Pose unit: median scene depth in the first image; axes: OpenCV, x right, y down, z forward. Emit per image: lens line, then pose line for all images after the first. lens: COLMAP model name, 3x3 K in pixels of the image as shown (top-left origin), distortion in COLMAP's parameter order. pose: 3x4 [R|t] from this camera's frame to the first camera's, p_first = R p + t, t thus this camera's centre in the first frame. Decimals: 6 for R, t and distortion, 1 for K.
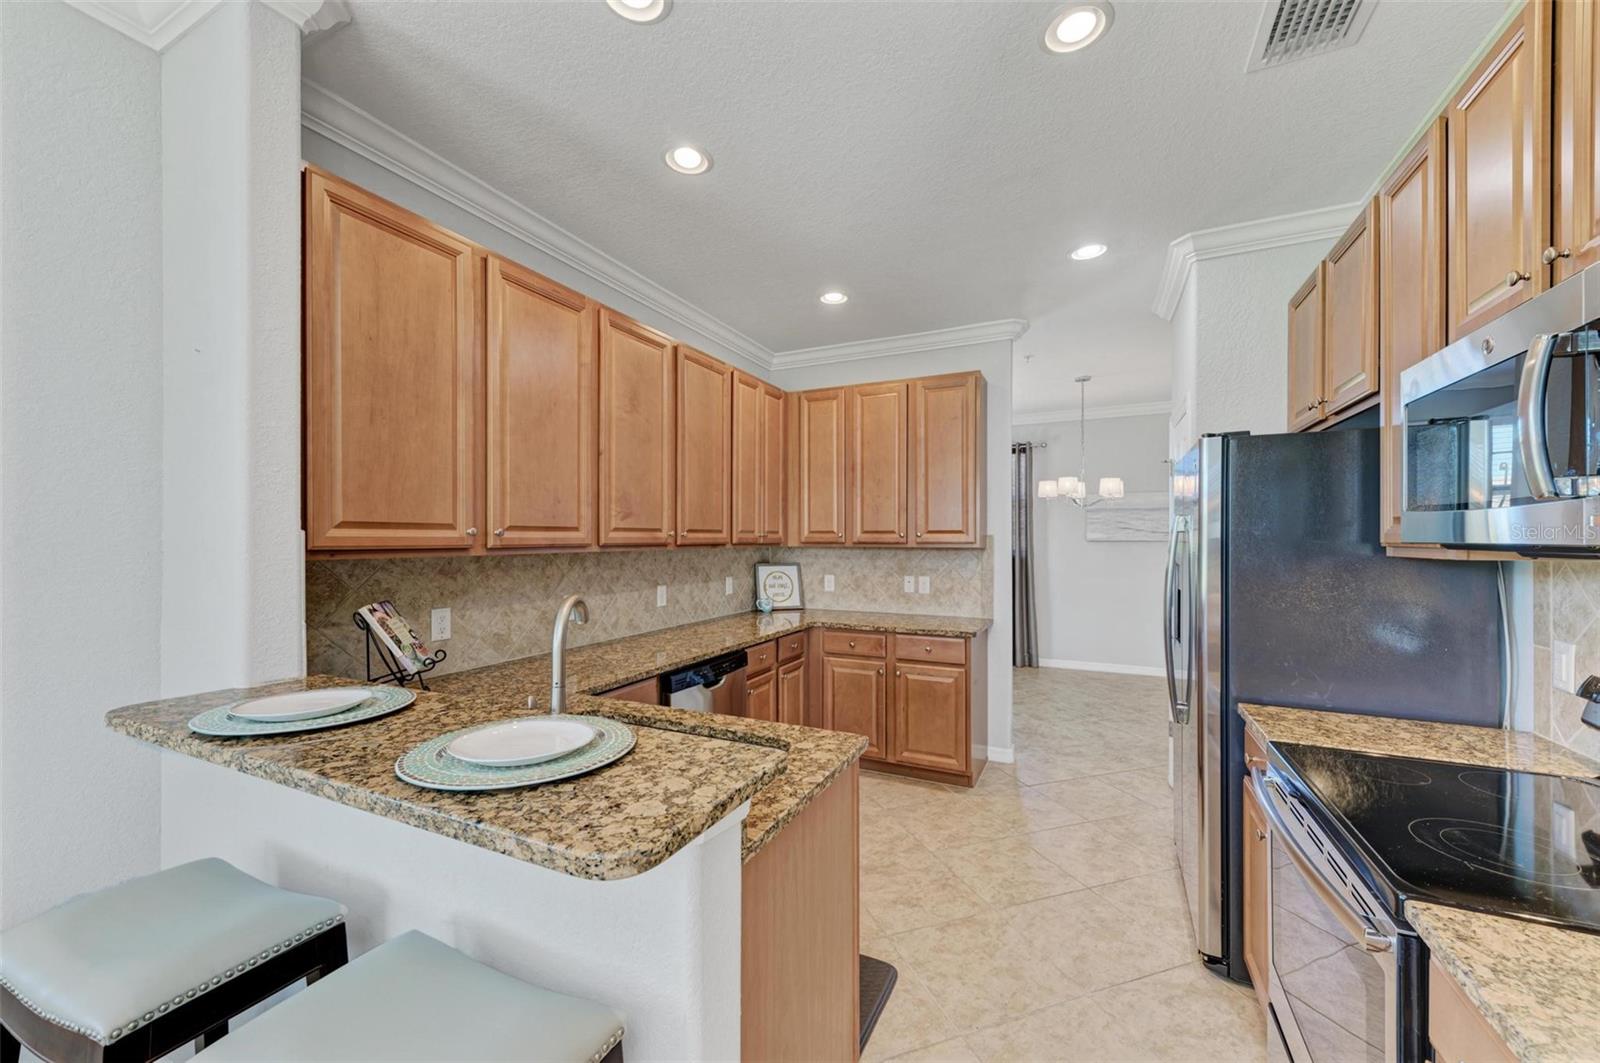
lens RADIAL K [[615.3, 0, 798.9], [0, 615.3, 539.3], [0, 0, 1]] dist [0.009978, -0.001081]
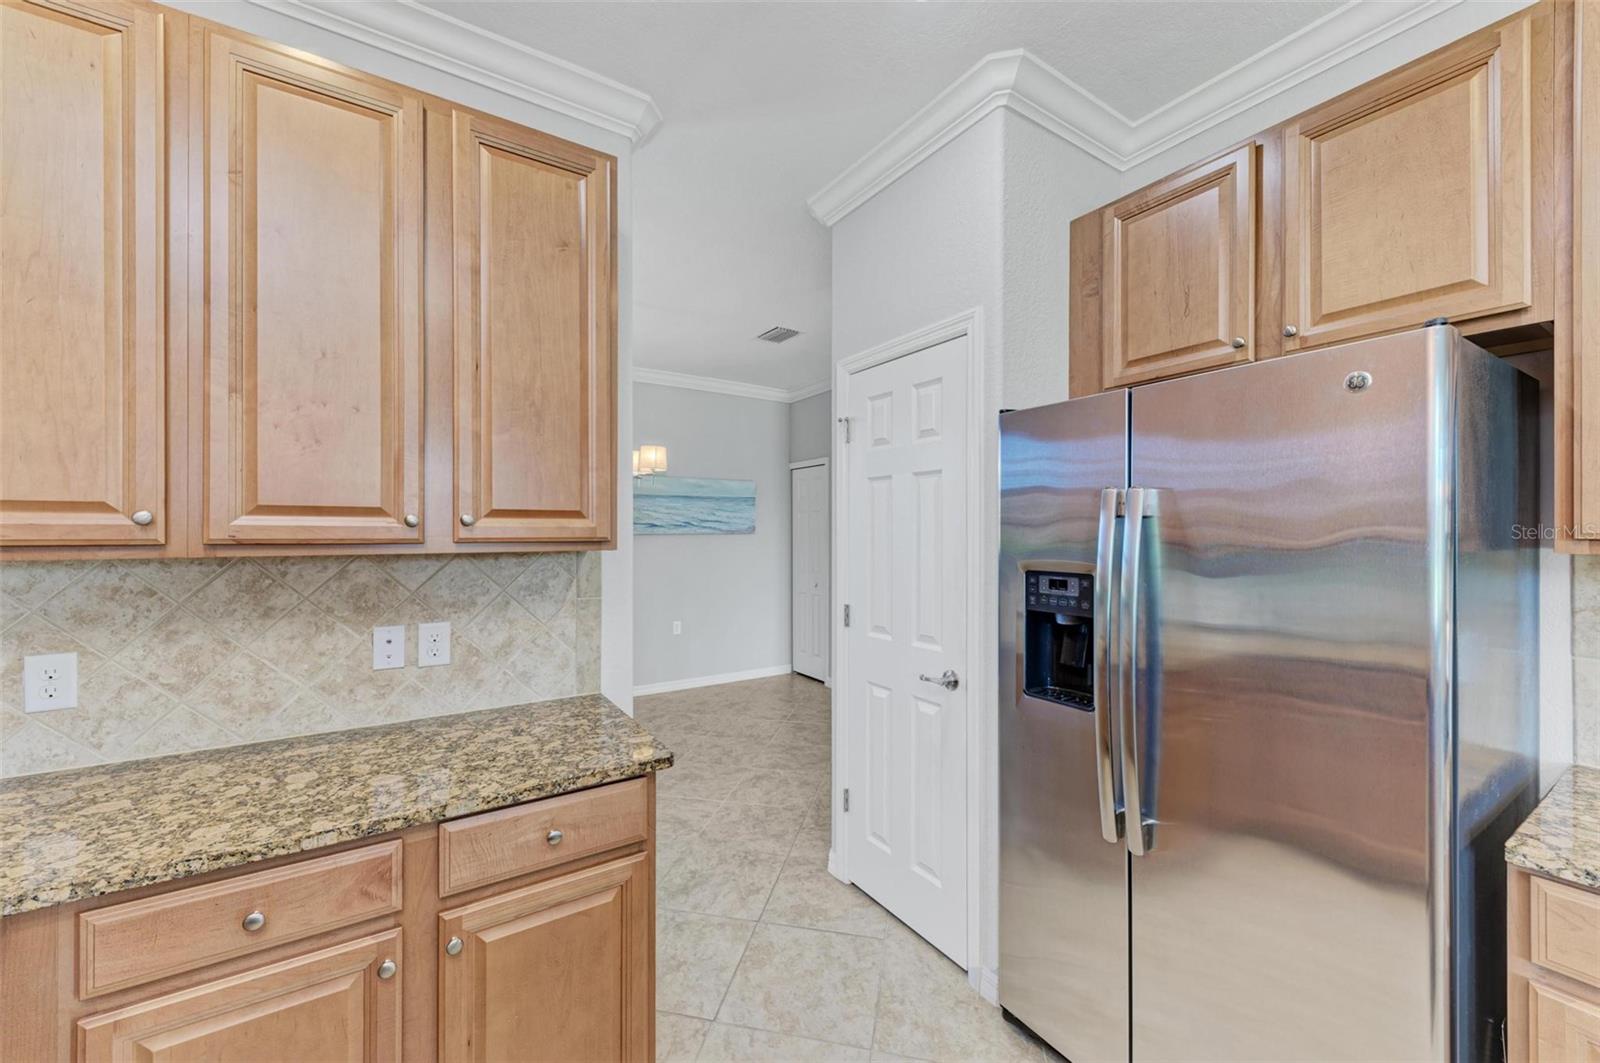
lens RADIAL K [[615.3, 0, 813.6], [0, 615.3, 529.1], [0, 0, 1]] dist [0.009978, -0.001081]
pose [[0.513984, 0.005262, 0.857783, -0.021529], [-0.000457, 0.999983, -0.005861, 0.000177], [-0.857799, 0.002620, 0.513978, 0.617091]]
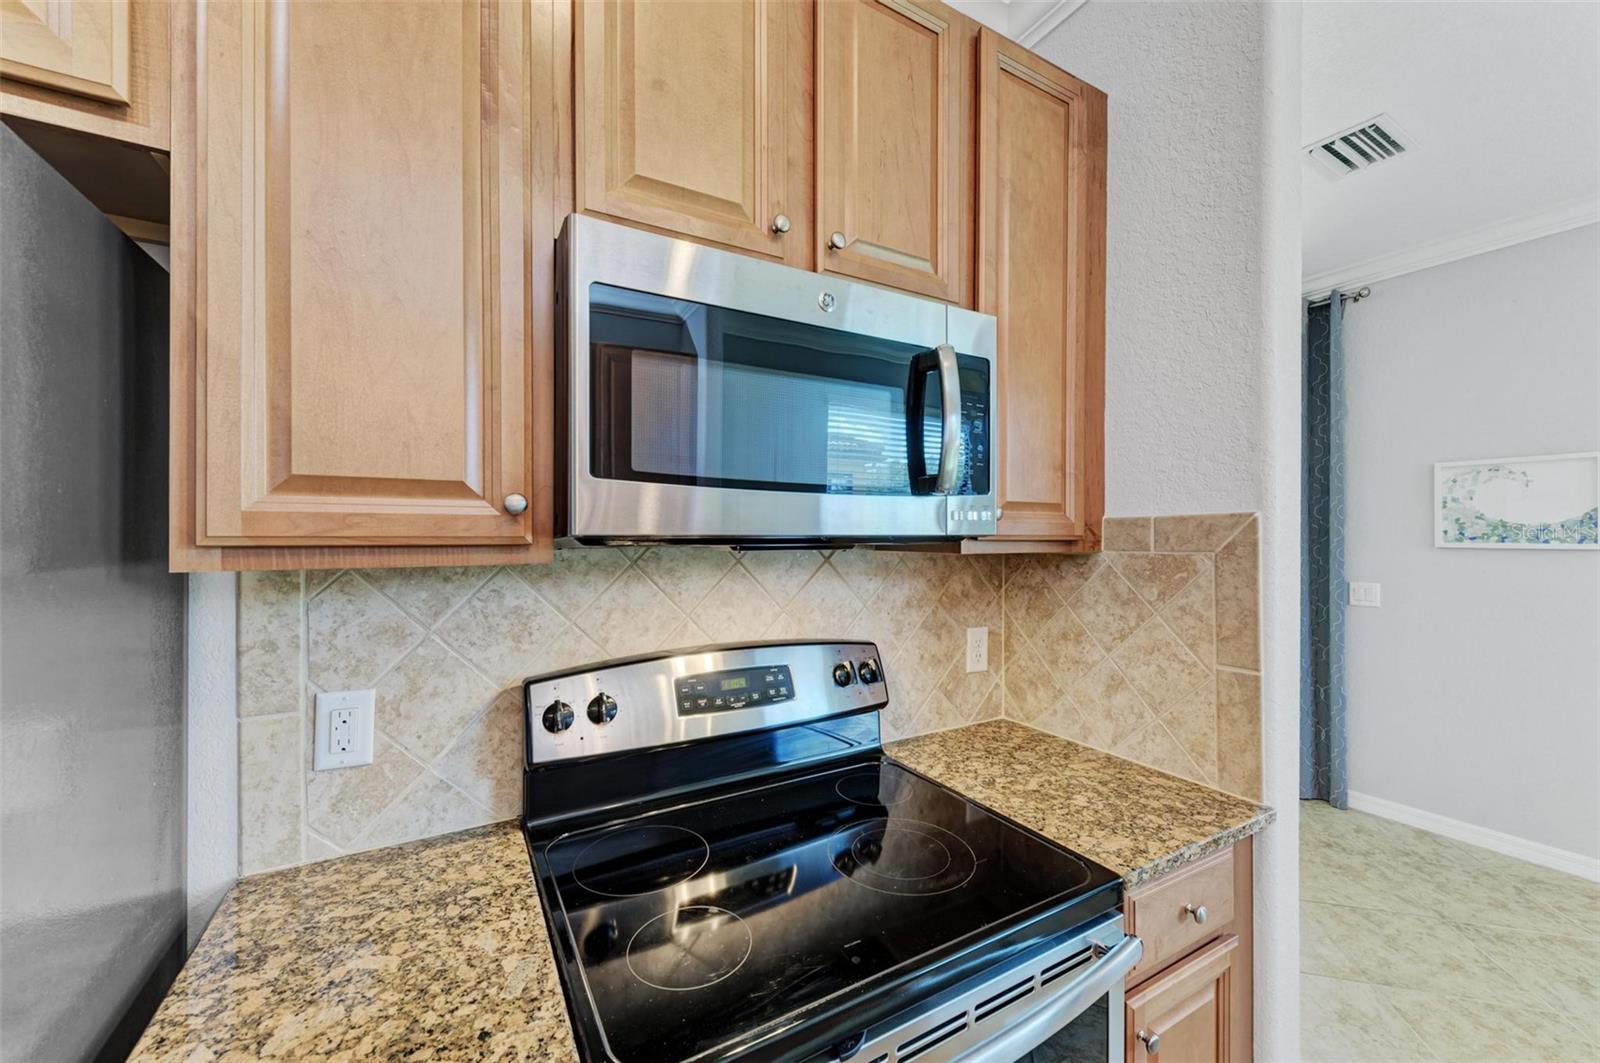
lens RADIAL K [[615.3, 0, 798.9], [0, 615.3, 534.9], [0, 0, 1]] dist [0.009978, -0.001081]
pose [[-0.832654, -0.000708, 0.553793, 0.201281], [0.001453, 0.999993, 0.003463, -0.000852], [-0.553791, 0.003688, -0.832647, 0.504072]]
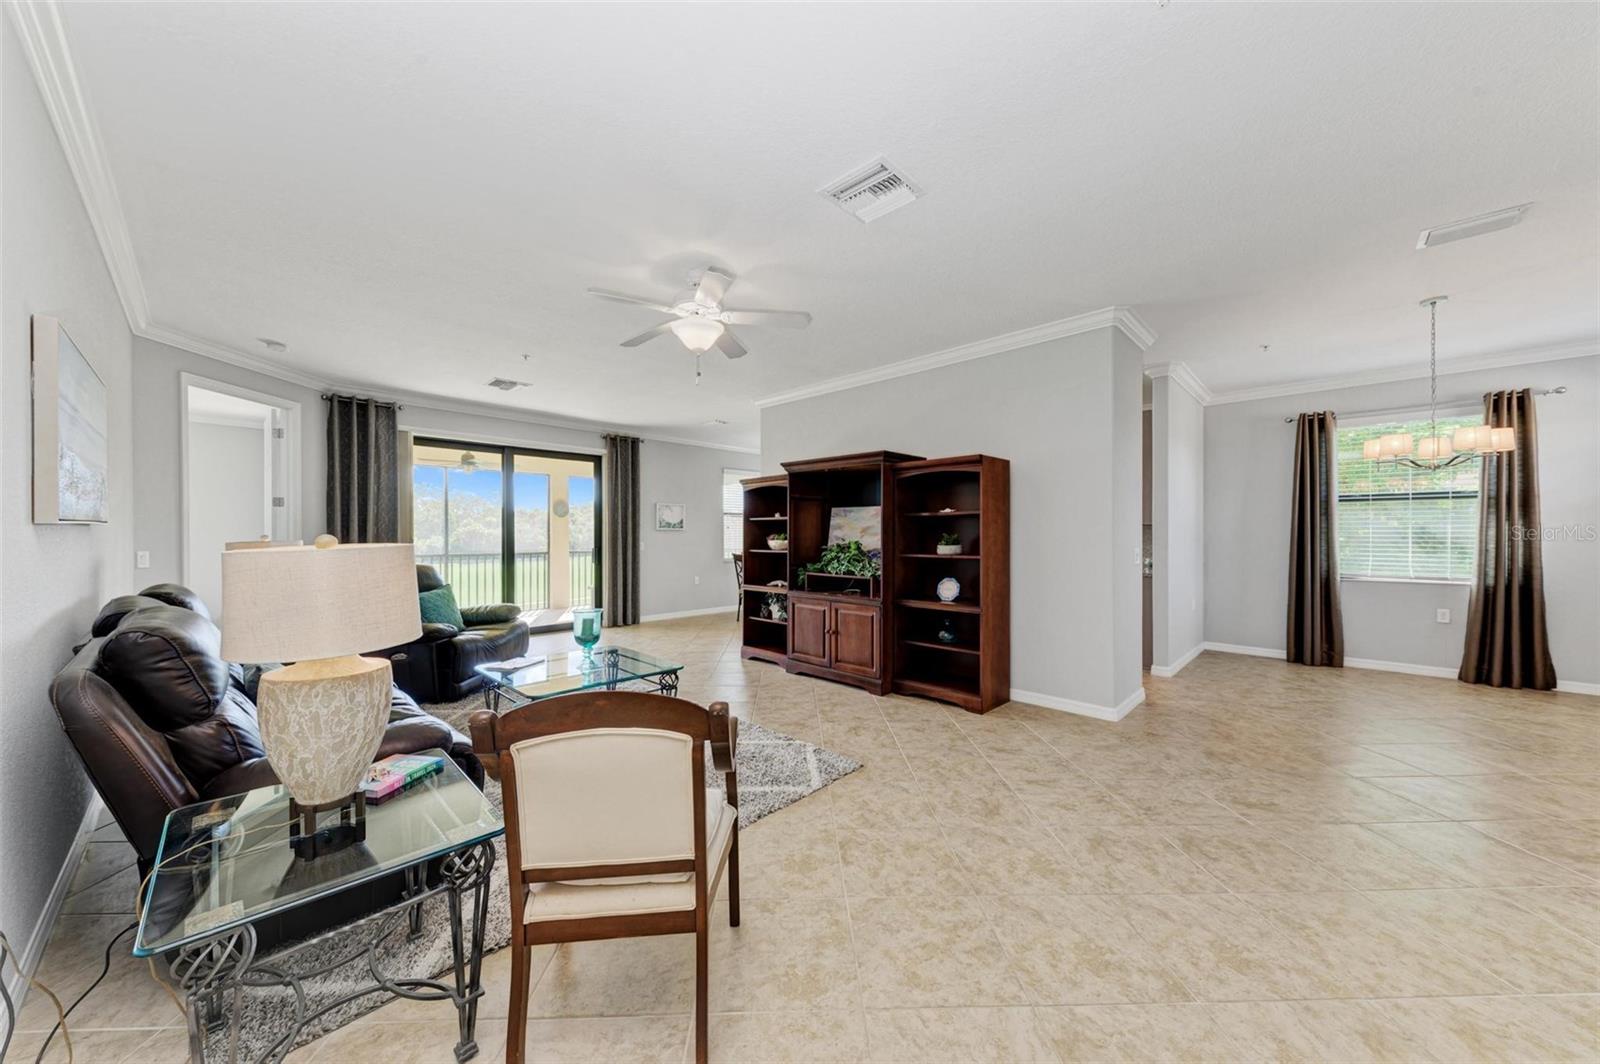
lens RADIAL K [[569.6, 0, 812.8], [0, 569.6, 536.4], [0, 0, 1]] dist [0.006071, -0.000644]
pose [[-0.293354, -0.002903, -0.956000, 1.893643], [-0.001805, 0.999995, -0.002483, 0.048781], [0.956002, 0.000997, -0.293358, 0.652525]]
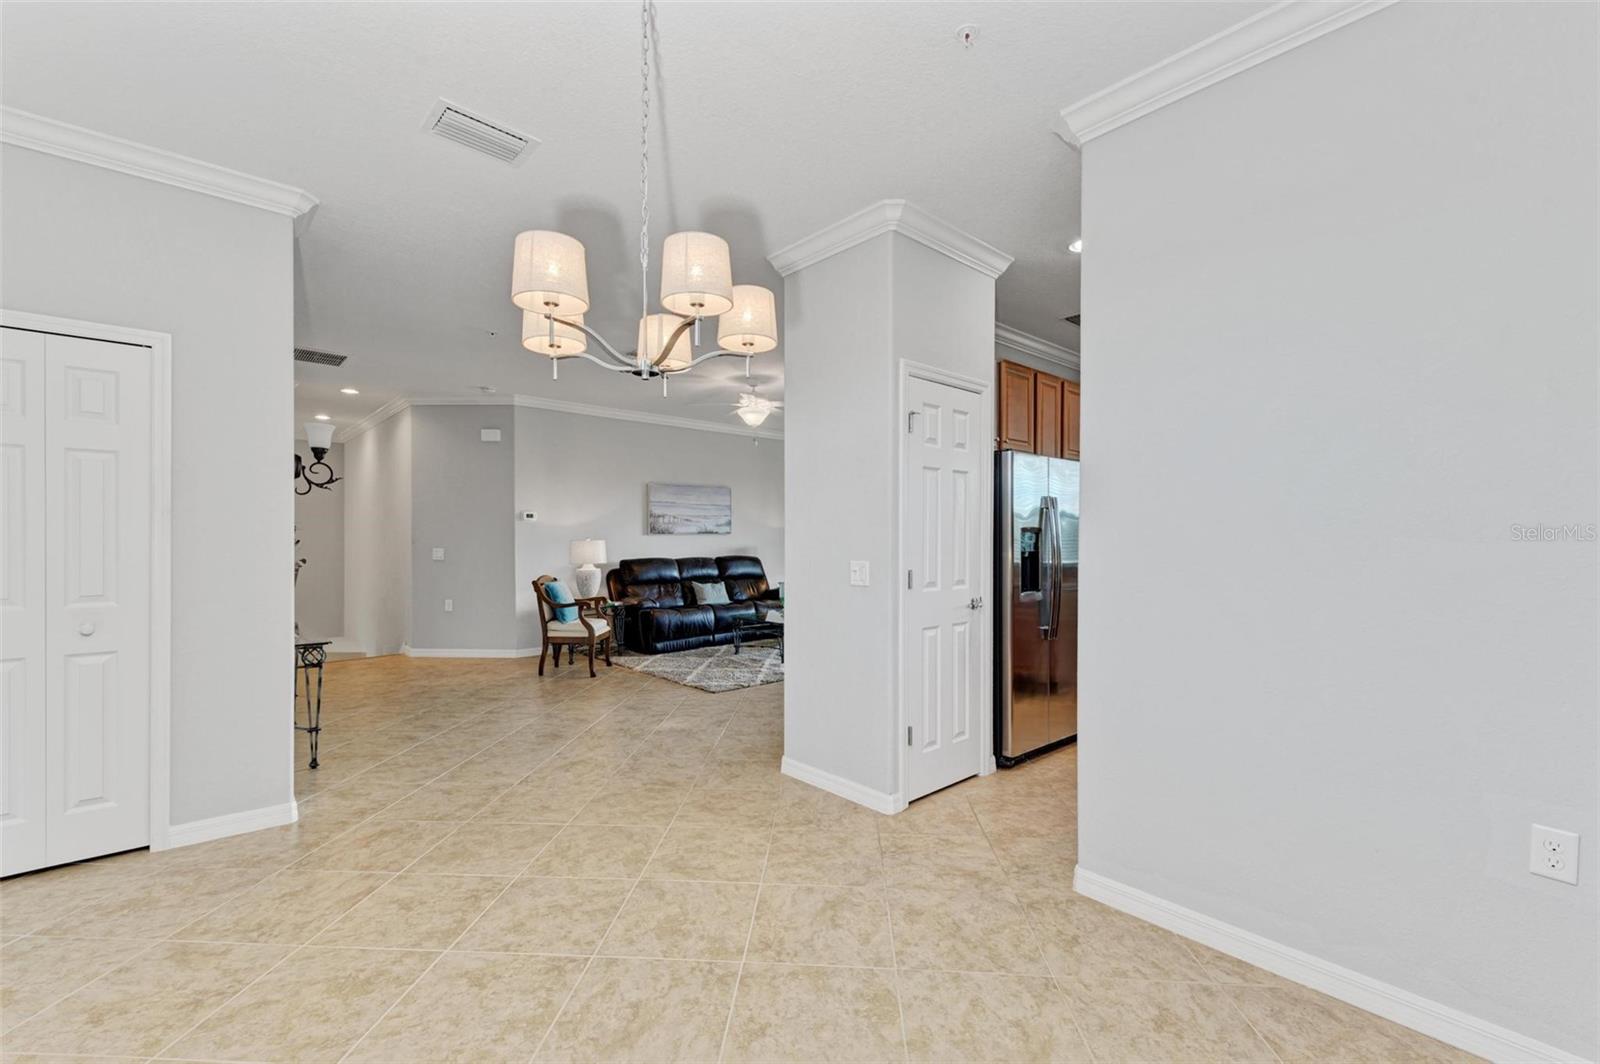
lens RADIAL K [[679.1, 0, 791.6], [0, 679.1, 534.4], [0, 0, 1]] dist [0.003083, 0.000033]
pose [[-0.922788, -0.002982, 0.385296, 0.370591], [-0.002943, 0.999995, 0.000690, 0.030991], [-0.385296, -0.000497, -0.922793, 1.773978]]
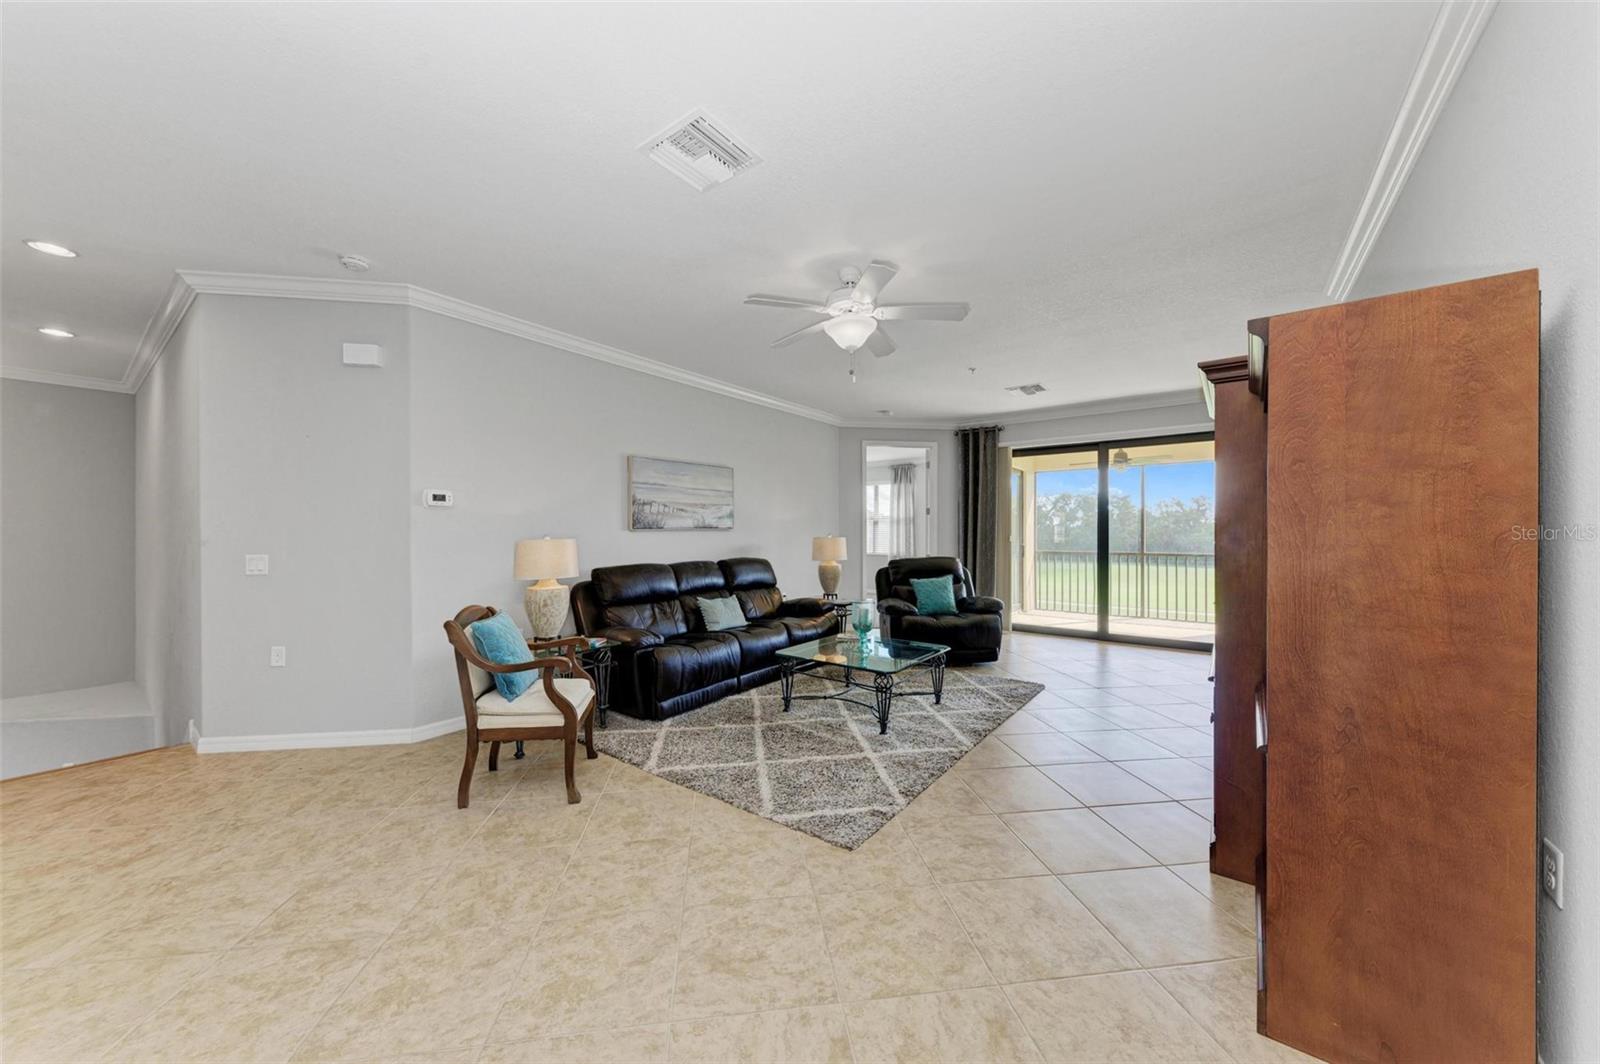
lens RADIAL K [[569.6, 0, 797.0], [0, 569.6, 538.5], [0, 0, 1]] dist [0.006071, -0.000644]
pose [[-0.977362, -0.005351, 0.211505, 1.019803], [-0.002789, 0.999919, 0.012408, 0.037524], [-0.211555, 0.011537, -0.977298, 1.081489]]
